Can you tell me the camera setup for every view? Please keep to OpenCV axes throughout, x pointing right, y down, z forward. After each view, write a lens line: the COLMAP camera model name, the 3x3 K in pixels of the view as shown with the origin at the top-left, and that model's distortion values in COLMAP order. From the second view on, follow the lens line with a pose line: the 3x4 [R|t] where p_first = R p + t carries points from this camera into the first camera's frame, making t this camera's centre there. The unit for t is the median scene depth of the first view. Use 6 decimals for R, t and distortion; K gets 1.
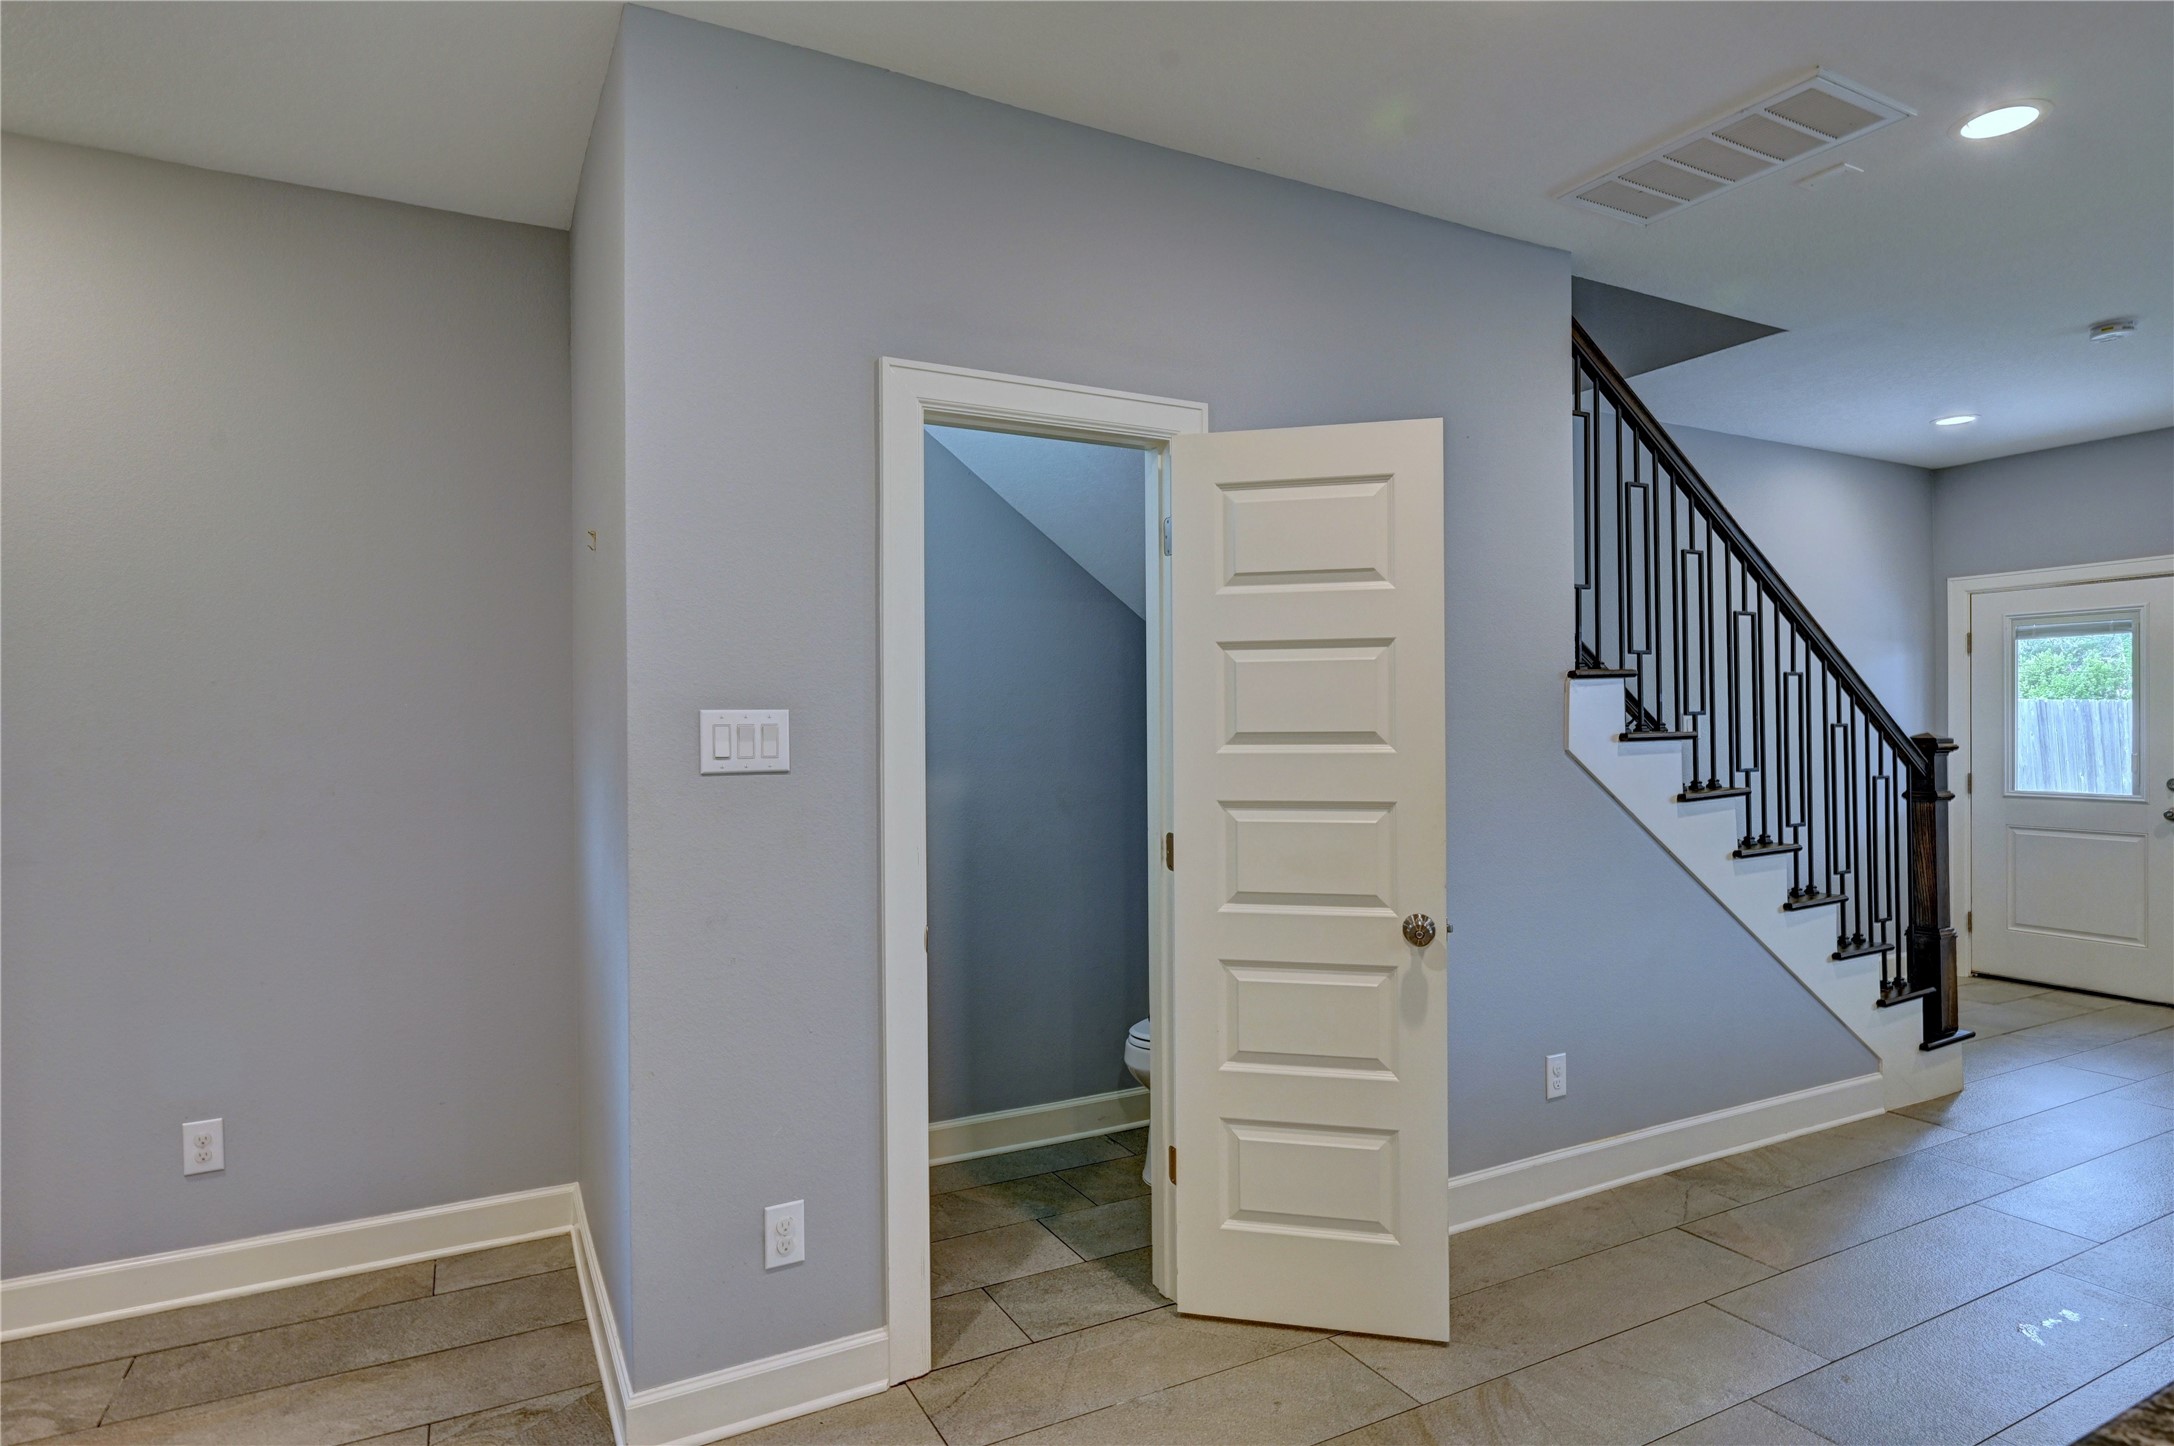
lens RADIAL K [[1169.4, 0, 1087.0], [0, 1169.4, 723.0], [0, 0, 1]] dist [0.002596, 0.001108]
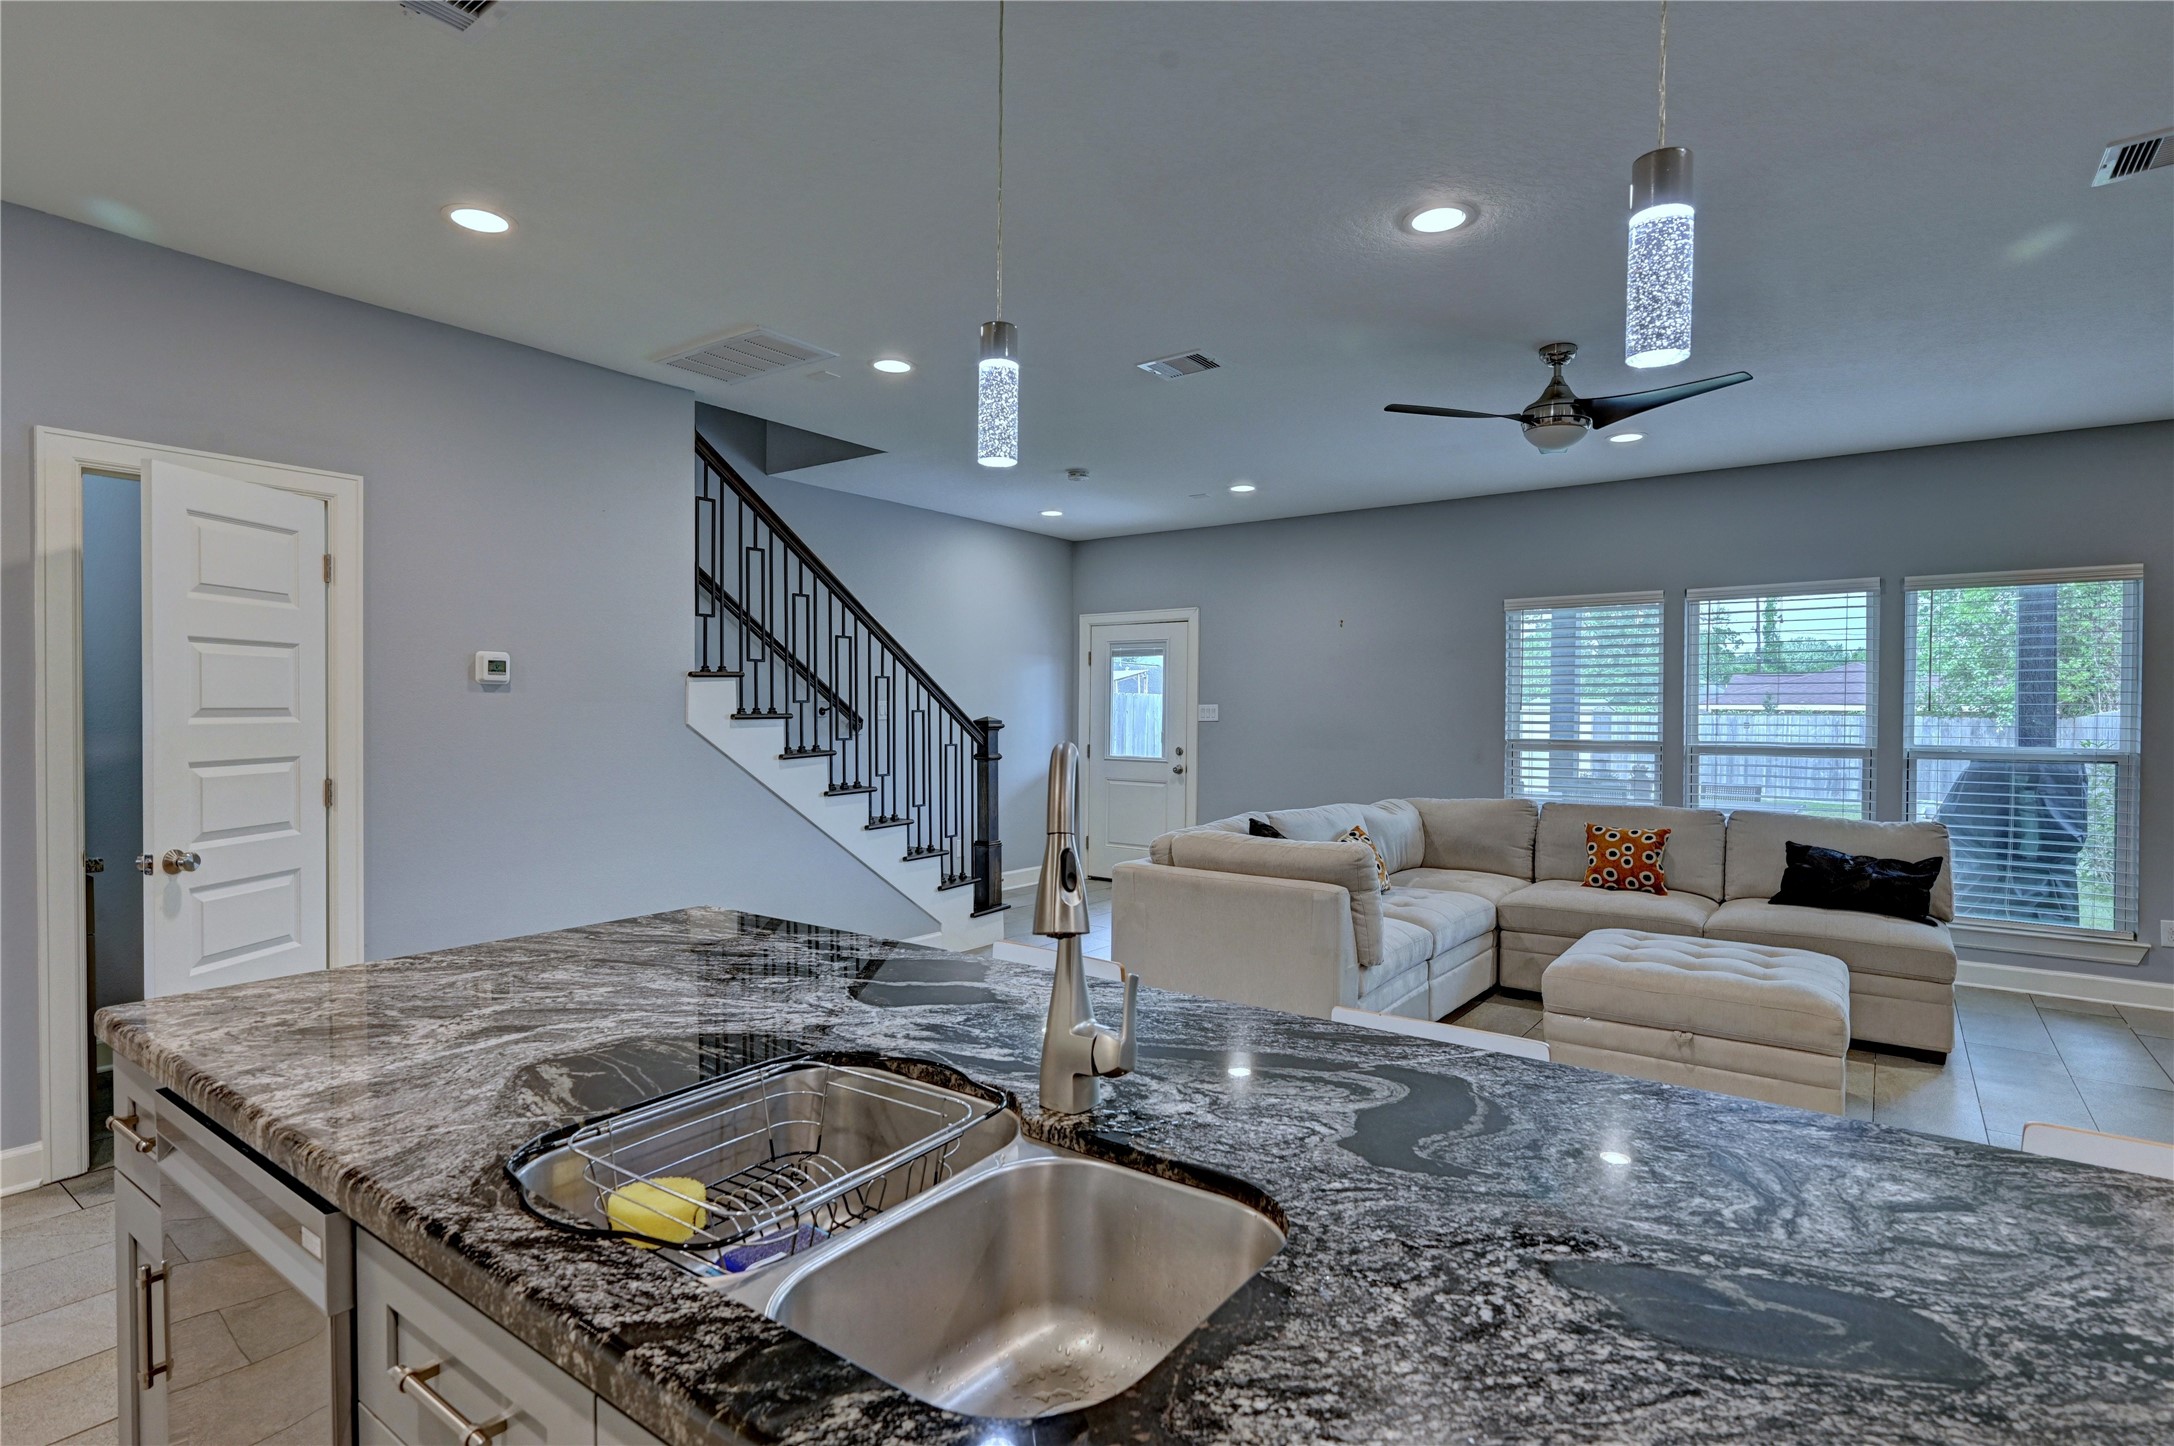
lens RADIAL K [[1079.1, 0, 1084.4], [0, 1079.1, 721.9], [0, 0, 1]] dist [0.000179, -0.001134]
pose [[0.902702, 0.011242, 0.430120, 0.215485], [-0.018331, 0.999756, 0.012343, -0.004704], [-0.429876, -0.019027, 0.902688, -0.362754]]
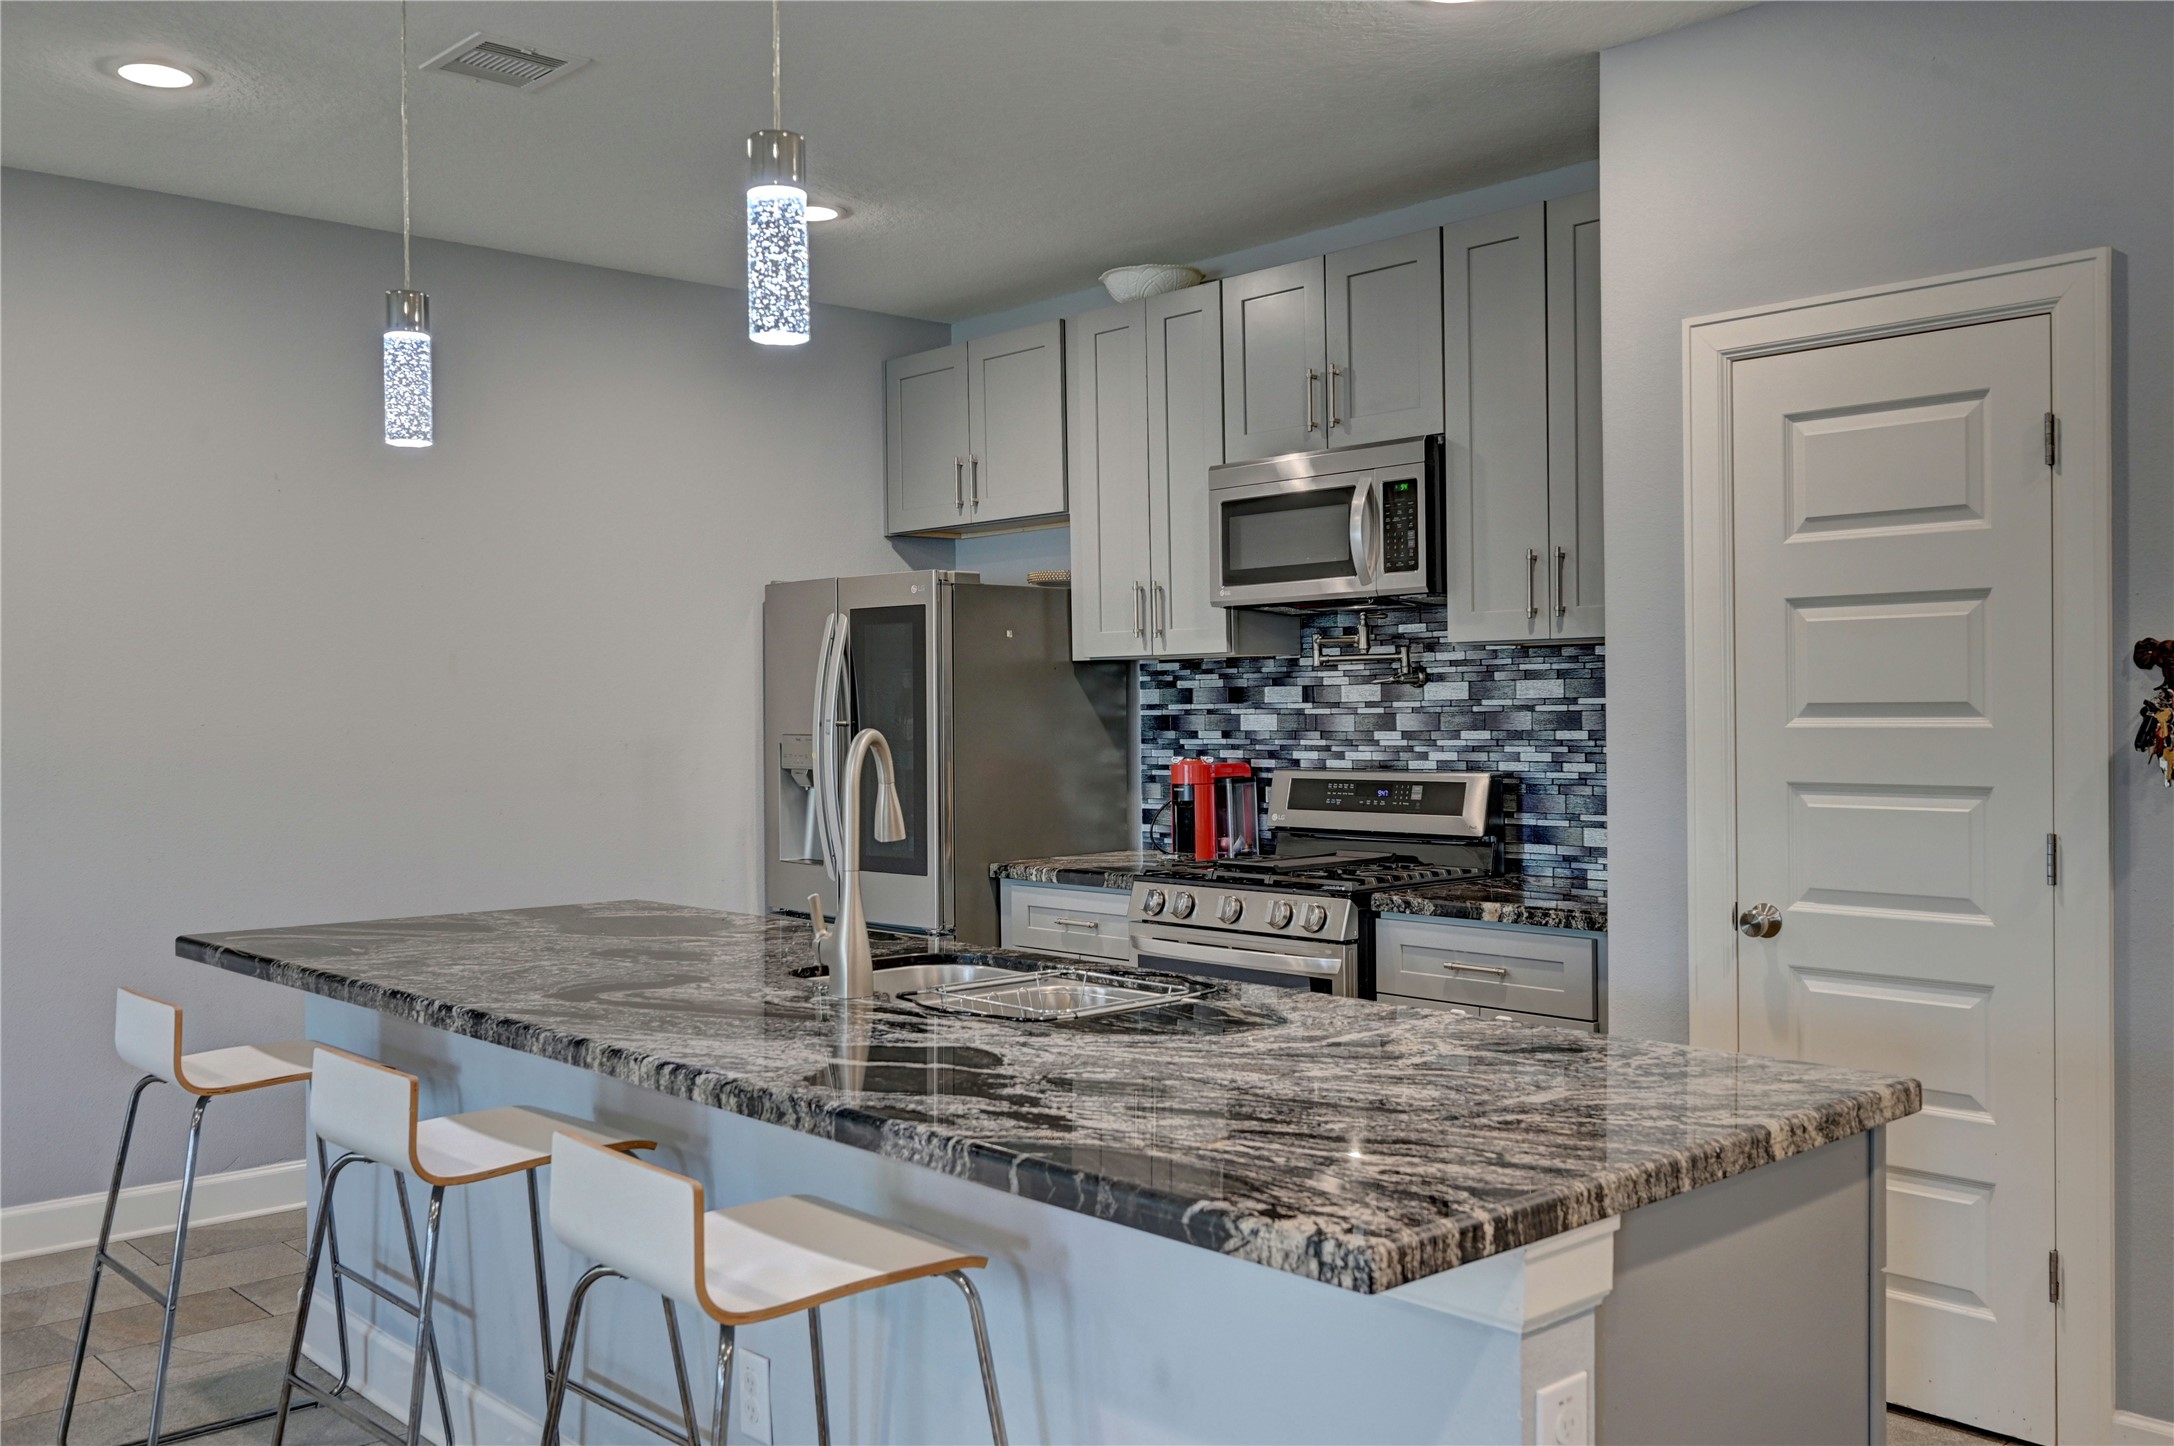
lens RADIAL K [[1879.7, 0, 1078.8], [0, 1879.7, 724.9], [0, 0, 1]] dist [-0.001644, -0.003246]
pose [[-0.968897, 0.020677, -0.246597, 0.423485], [0.020611, 0.999784, 0.002850, 0.000782], [0.246603, -0.002321, -0.969114, 0.579866]]
